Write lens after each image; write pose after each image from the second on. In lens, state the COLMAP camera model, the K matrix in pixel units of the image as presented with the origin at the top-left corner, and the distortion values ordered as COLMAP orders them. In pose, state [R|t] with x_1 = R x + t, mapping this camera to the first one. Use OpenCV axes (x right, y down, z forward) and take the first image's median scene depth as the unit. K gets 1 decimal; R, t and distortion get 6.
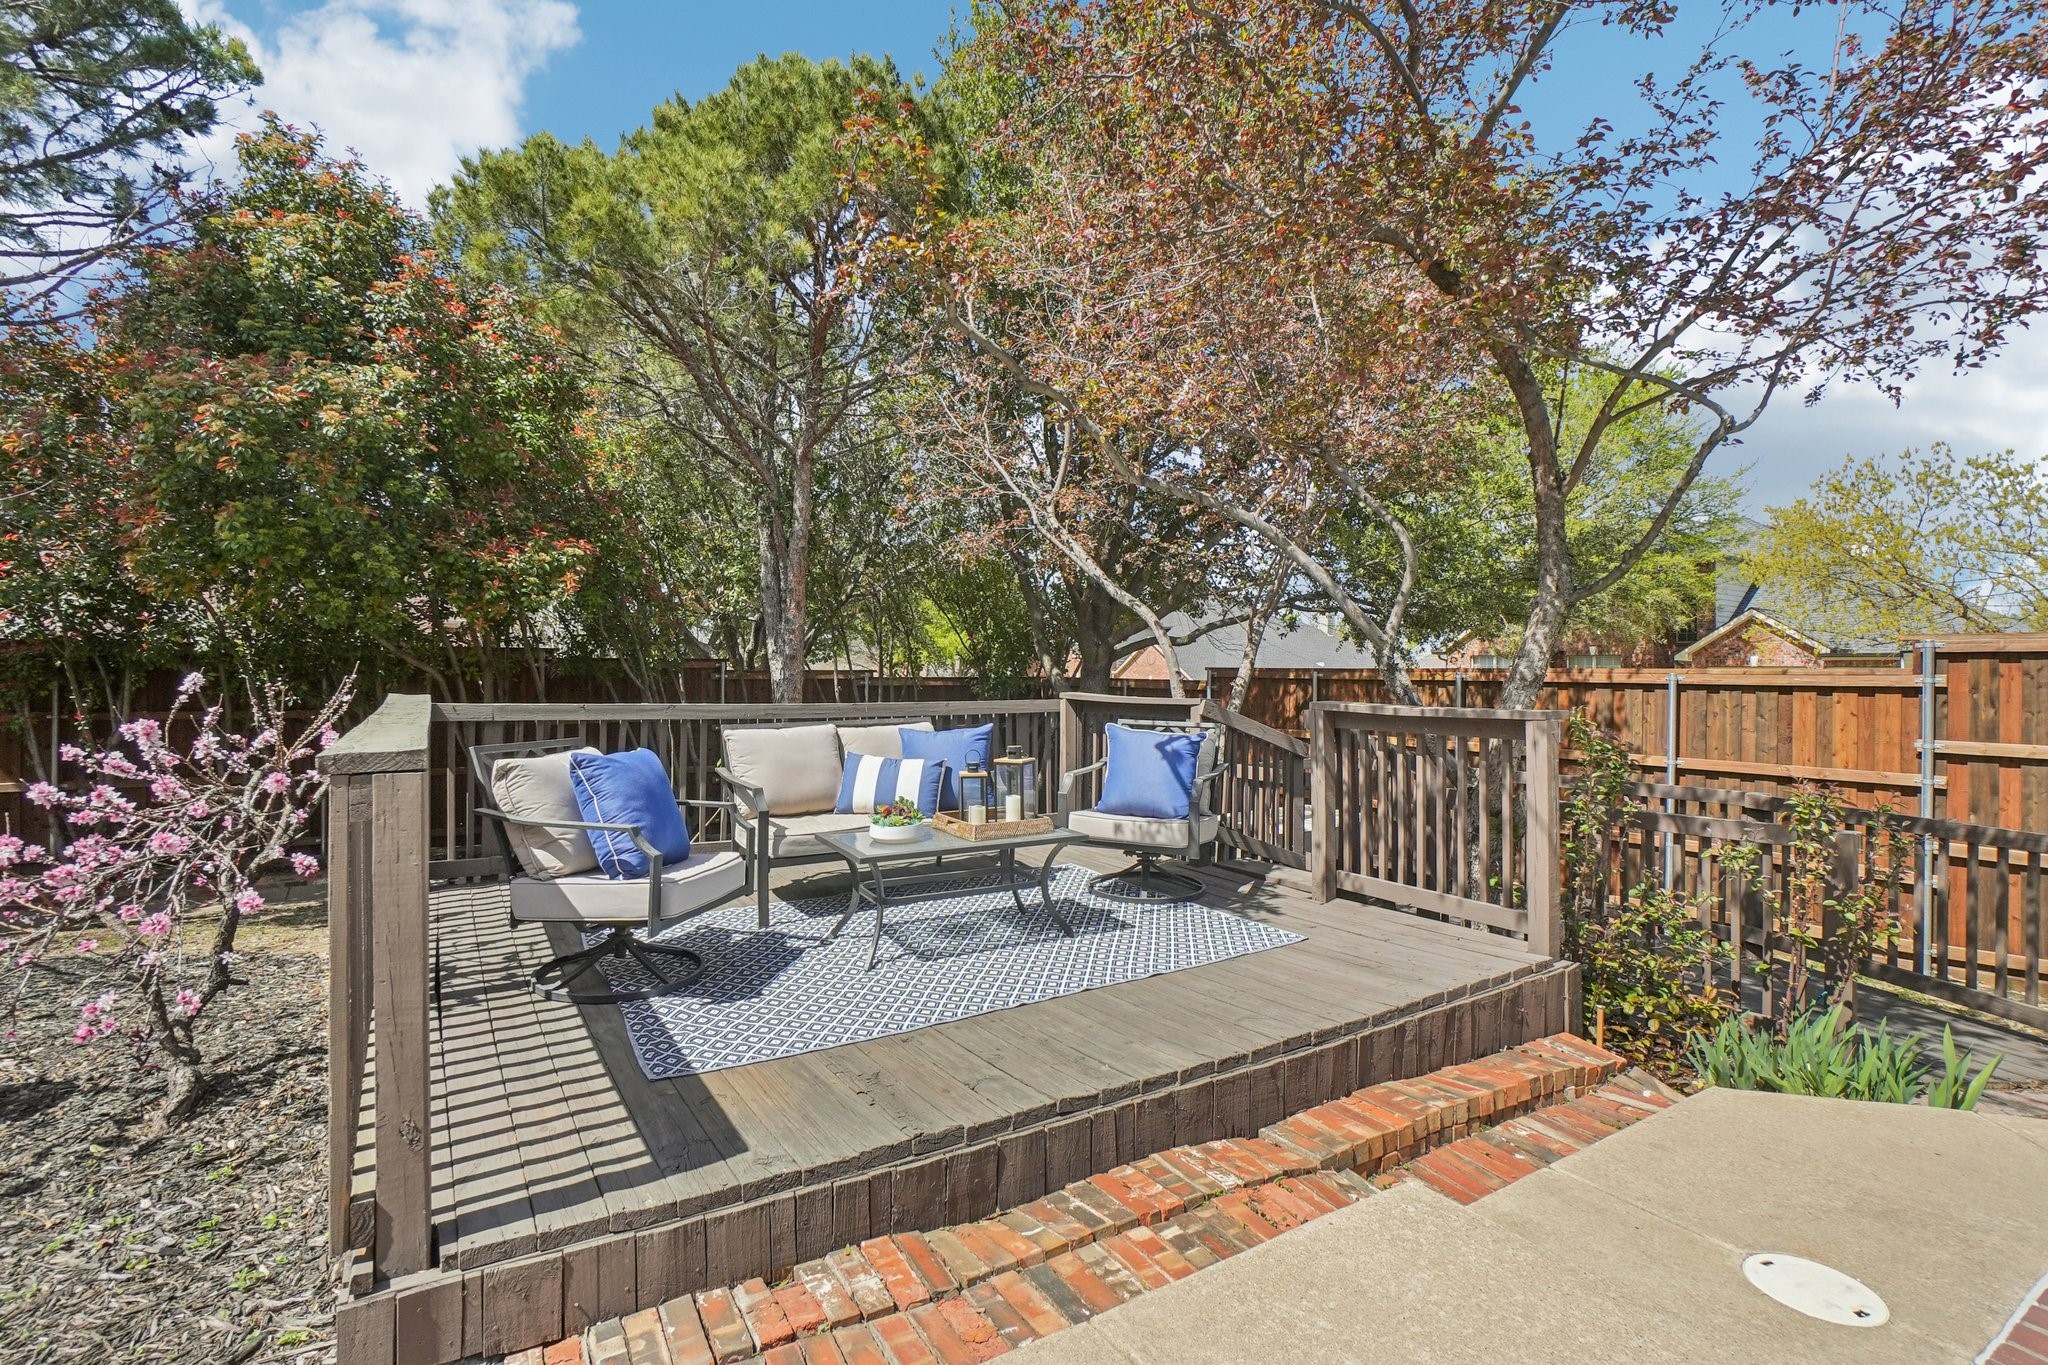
lens RADIAL K [[918.9, 0, 1024.0], [0, 918.9, 682.5], [0, 0, 1]] dist [-0.034012, 0.000056]
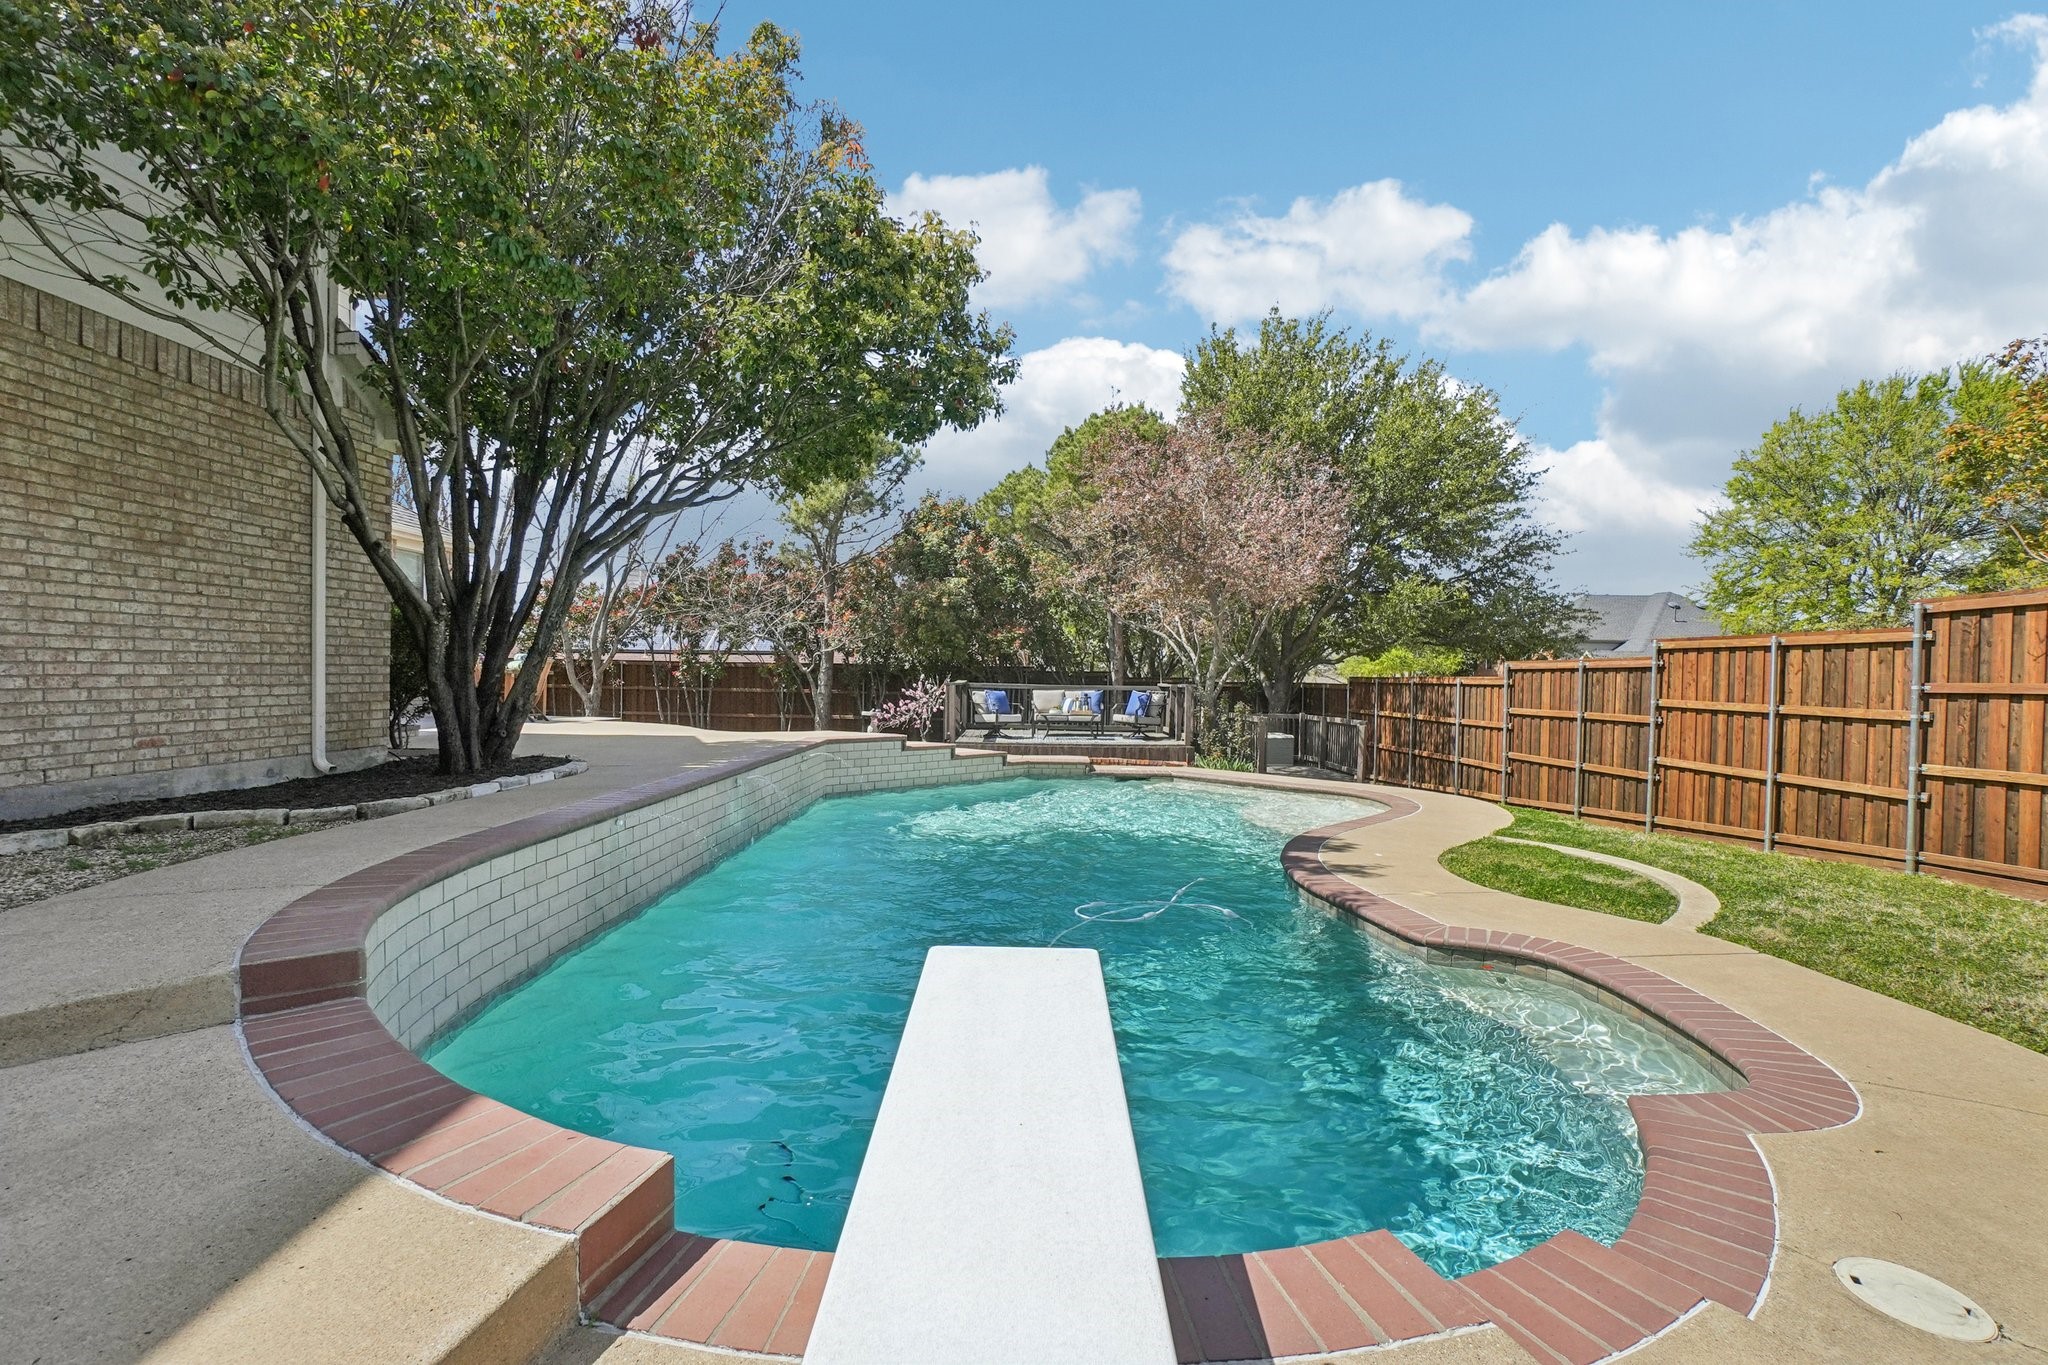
lens RADIAL K [[918.9, 0, 1024.0], [0, 918.9, 682.5], [0, 0, 1]] dist [-0.034012, 0.000056]
pose [[0.845606, 0.007066, -0.533760, 1.110474], [-0.011336, 0.999925, -0.004722, 0.023921], [0.533686, 0.010043, 0.845623, -1.481552]]
